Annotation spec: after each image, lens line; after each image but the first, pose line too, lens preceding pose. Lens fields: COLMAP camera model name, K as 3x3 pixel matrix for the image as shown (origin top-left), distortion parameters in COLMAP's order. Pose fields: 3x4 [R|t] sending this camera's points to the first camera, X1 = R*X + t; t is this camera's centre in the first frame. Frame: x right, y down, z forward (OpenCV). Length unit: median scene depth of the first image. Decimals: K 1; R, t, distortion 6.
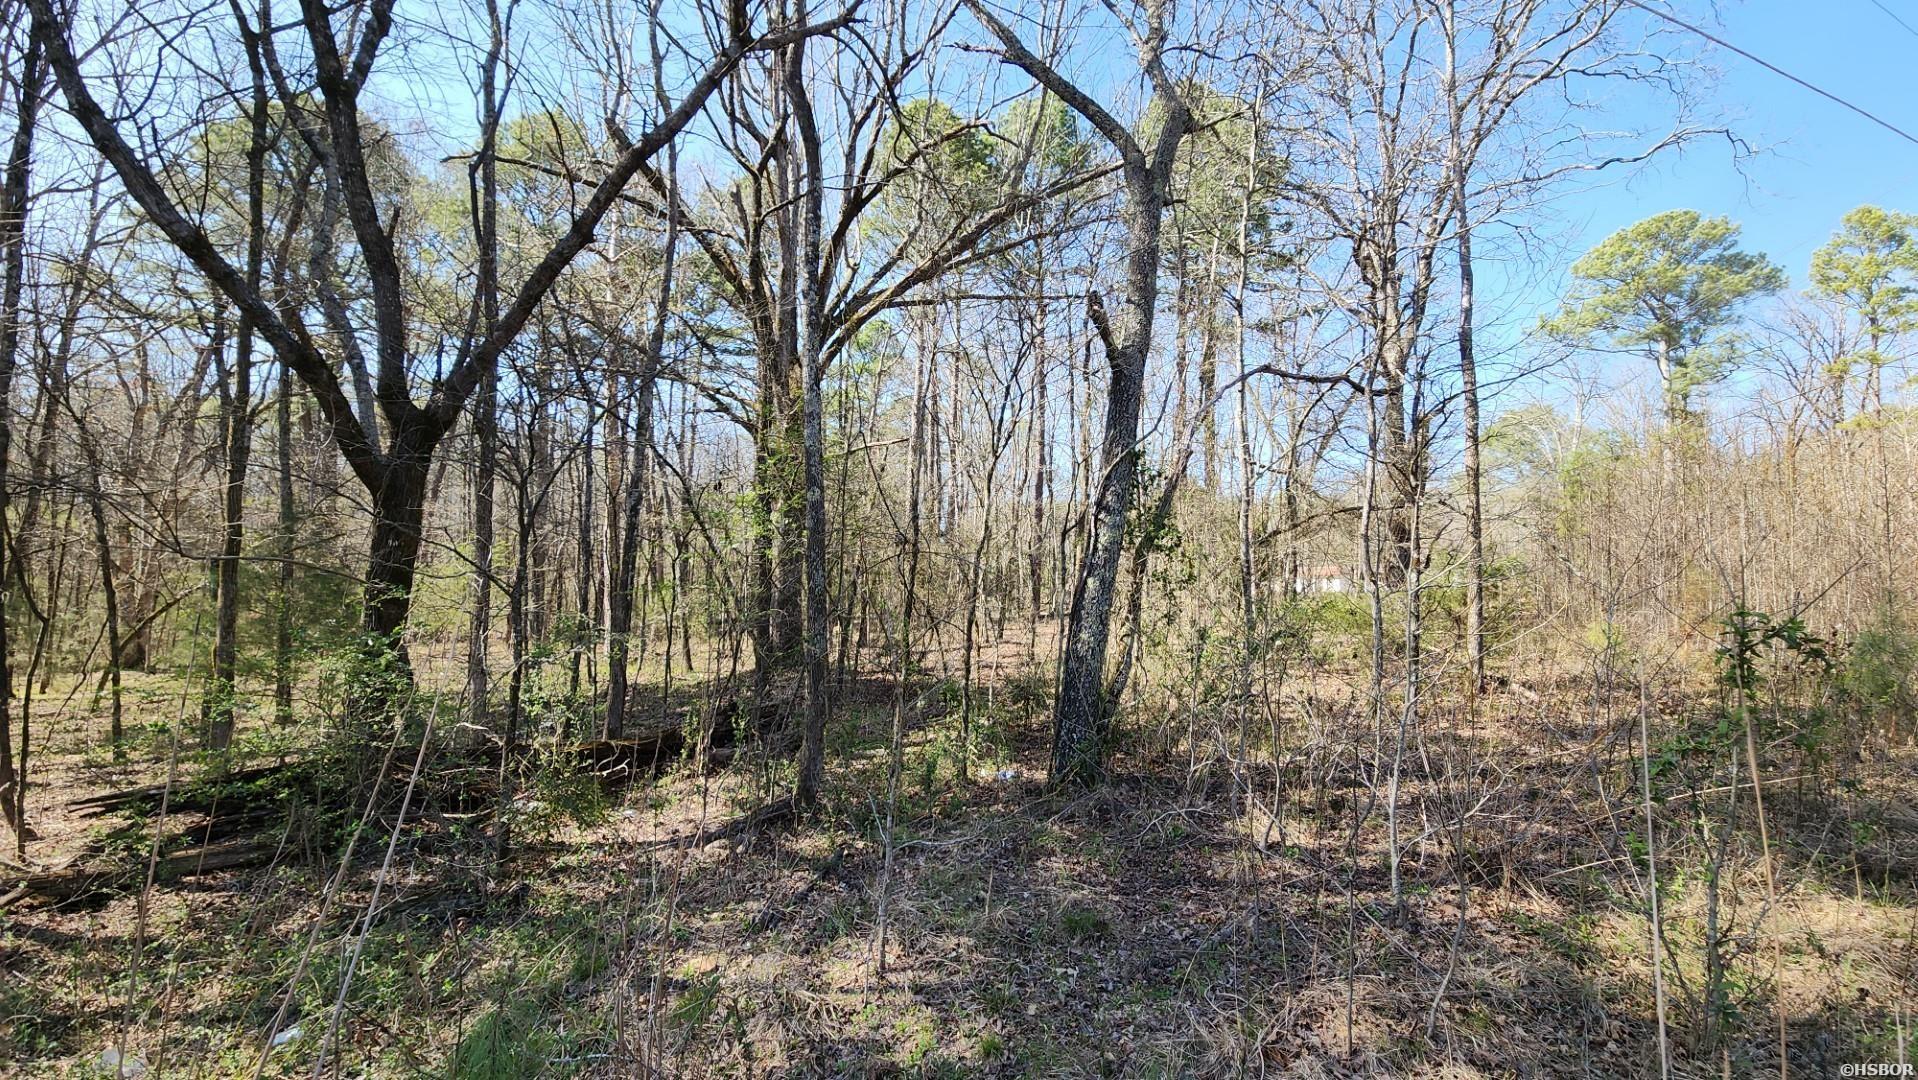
lens RADIAL K [[794.9, 0, 958.9], [0, 794.9, 539.4], [0, 0, 1]] dist [0.020443, -0.004808]
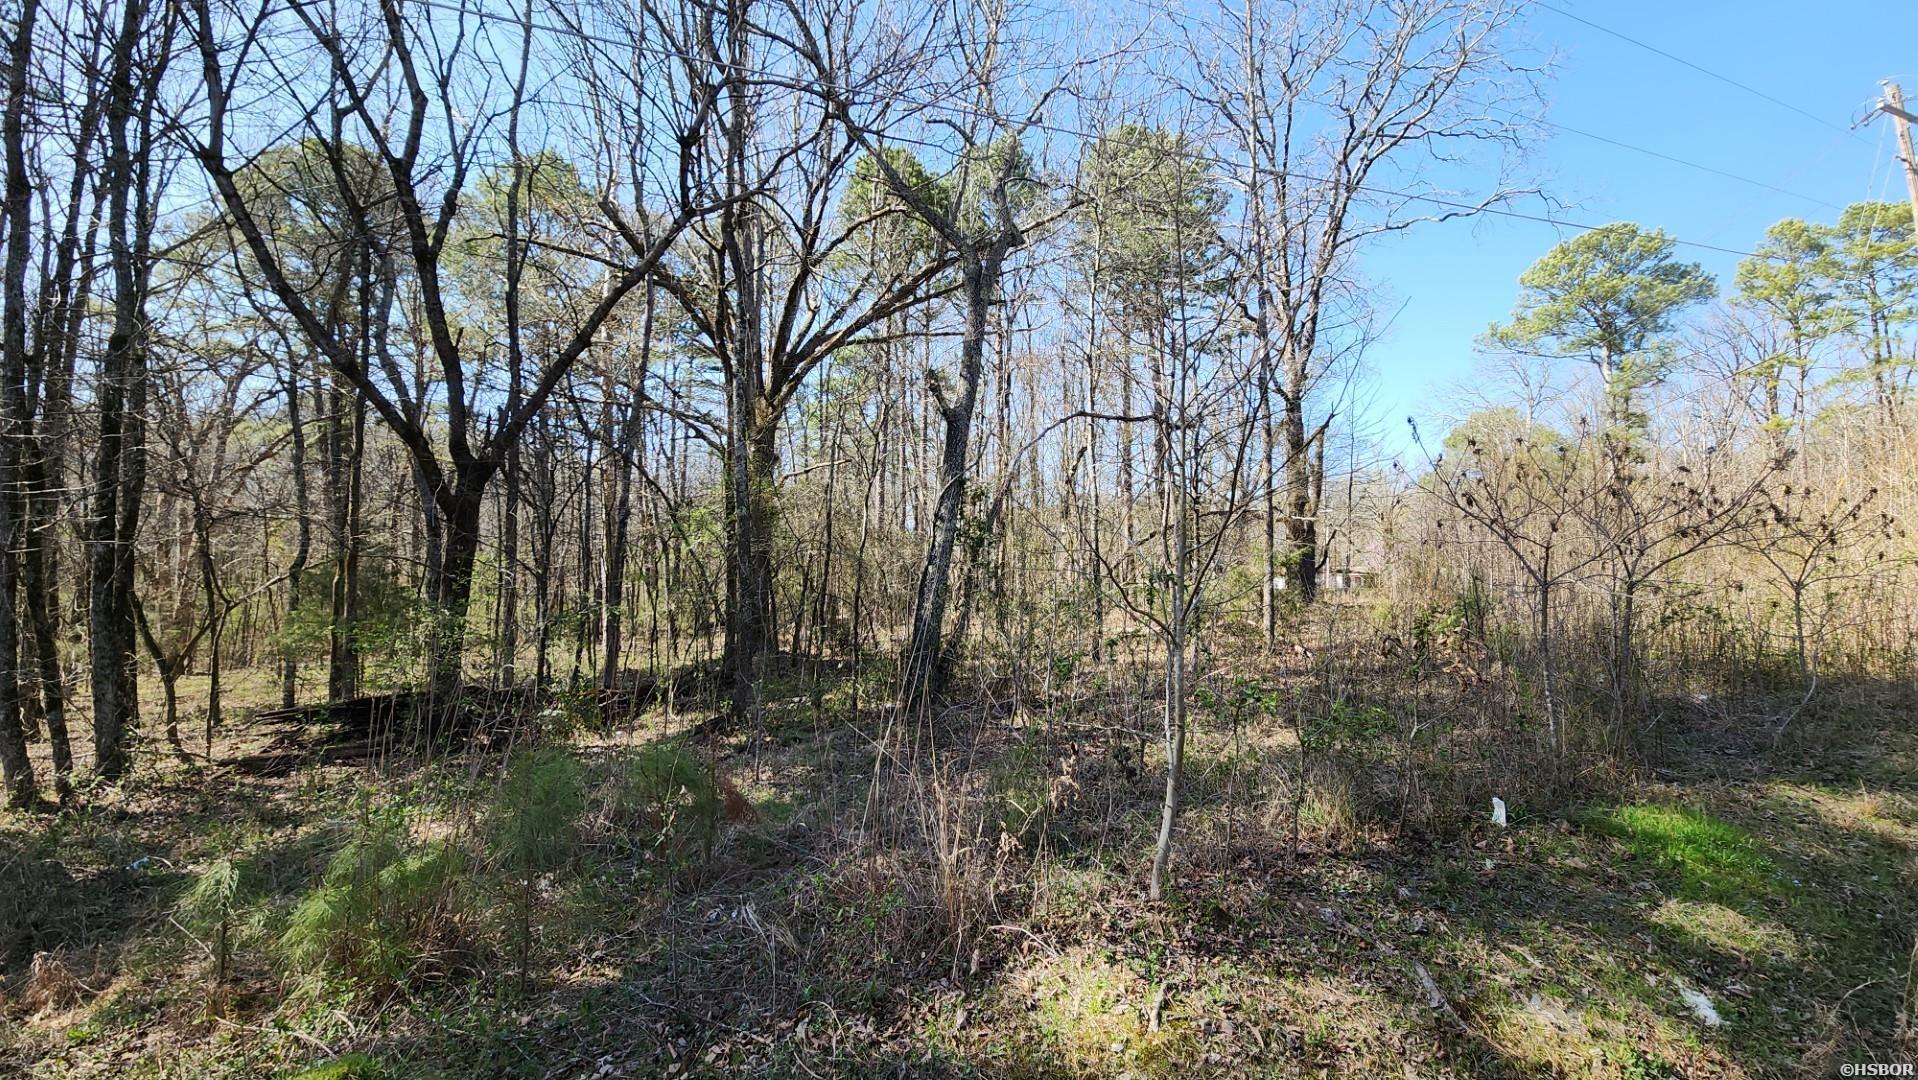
lens RADIAL K [[794.9, 0, 958.8], [0, 794.9, 536.9], [0, 0, 1]] dist [0.020443, -0.004808]
pose [[0.999899, -0.014193, 0.000931, 0.077559], [0.014201, 0.999850, -0.009929, 0.003874], [-0.000789, 0.009941, 0.999950, -0.167591]]
